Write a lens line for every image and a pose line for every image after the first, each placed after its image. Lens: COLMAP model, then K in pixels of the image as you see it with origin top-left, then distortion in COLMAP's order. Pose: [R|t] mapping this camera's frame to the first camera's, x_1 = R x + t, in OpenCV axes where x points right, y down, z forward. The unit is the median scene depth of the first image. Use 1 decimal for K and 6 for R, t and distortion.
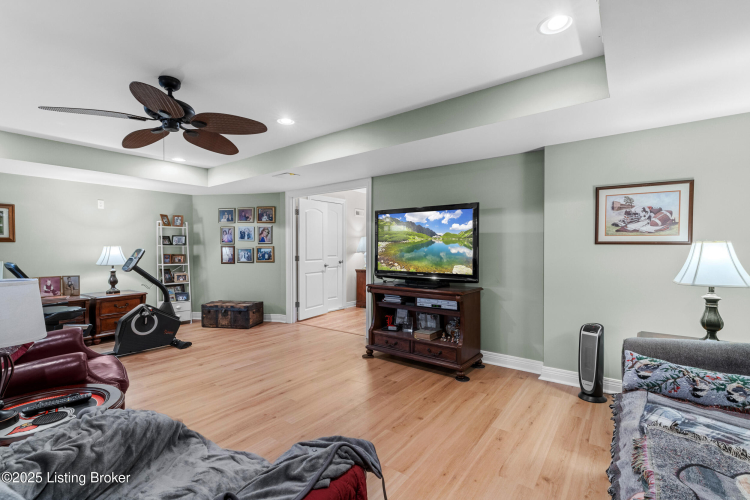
lens RADIAL K [[340.5, 0, 375.0], [0, 340.5, 250.0], [0, 0, 1]] dist [-0.000128, -0.000060]
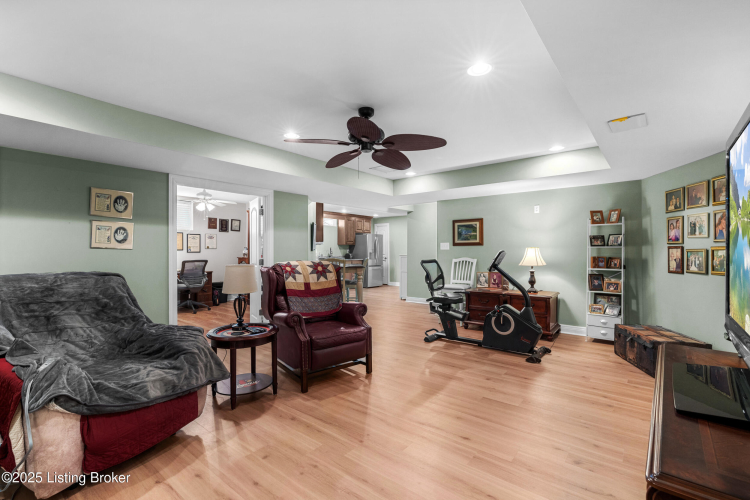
lens RADIAL K [[340.5, 0, 375.0], [0, 340.5, 250.0], [0, 0, 1]] dist [-0.000128, -0.000060]
pose [[-0.037748, 0.000301, -0.999287, 0.255230], [-0.005475, 0.999985, 0.000508, -0.002078], [0.999272, 0.005491, -0.037746, 0.466765]]
